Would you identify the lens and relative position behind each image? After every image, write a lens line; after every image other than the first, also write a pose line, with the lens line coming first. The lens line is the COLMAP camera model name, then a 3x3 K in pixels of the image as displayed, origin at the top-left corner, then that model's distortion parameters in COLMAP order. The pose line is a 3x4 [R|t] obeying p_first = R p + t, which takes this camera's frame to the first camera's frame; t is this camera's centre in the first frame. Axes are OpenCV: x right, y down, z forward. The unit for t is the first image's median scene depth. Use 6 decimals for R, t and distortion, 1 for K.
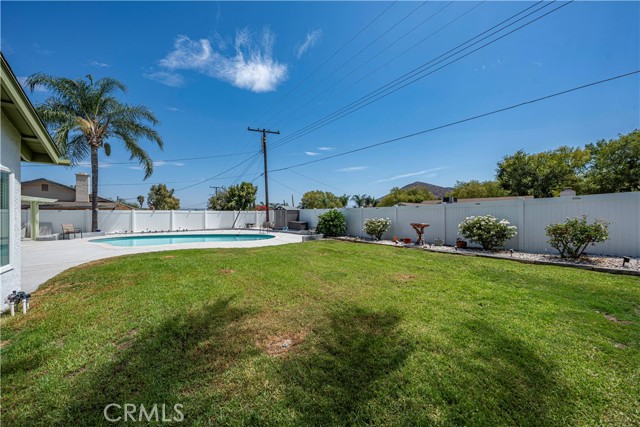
lens RADIAL K [[213.9, 0, 320.0], [0, 213.9, 213.5], [0, 0, 1]] dist [-0.016605, -0.000017]
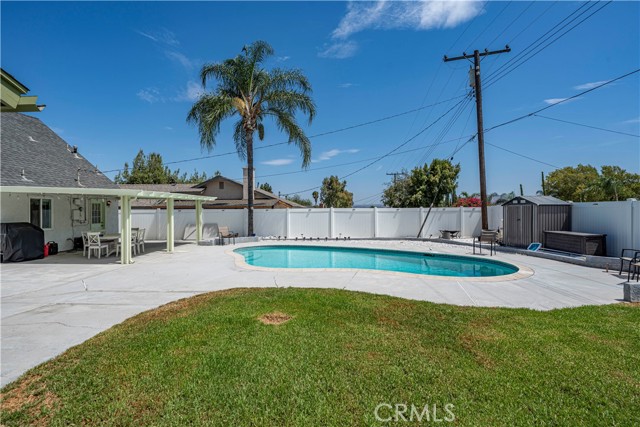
lens RADIAL K [[309.1, 0, 318.0], [0, 309.1, 210.9], [0, 0, 1]] dist [0.003150, 0.000127]
pose [[0.763360, -0.004946, -0.645954, -0.070945], [0.005022, 0.999986, -0.001722, -0.004093], [0.645954, -0.001929, 0.763374, 0.174217]]
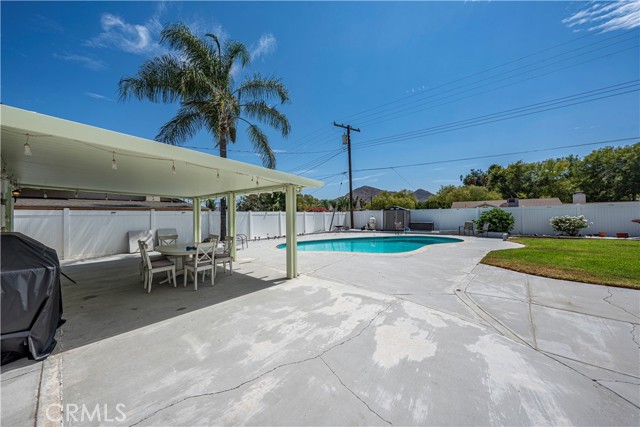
lens RADIAL K [[213.9, 0, 320.0], [0, 213.9, 213.5], [0, 0, 1]] dist [-0.016605, -0.000017]
pose [[0.979615, -0.007962, 0.200725, -0.588823], [0.010614, 0.999870, -0.012143, 0.003517], [-0.200602, 0.014026, 0.979572, 0.109926]]
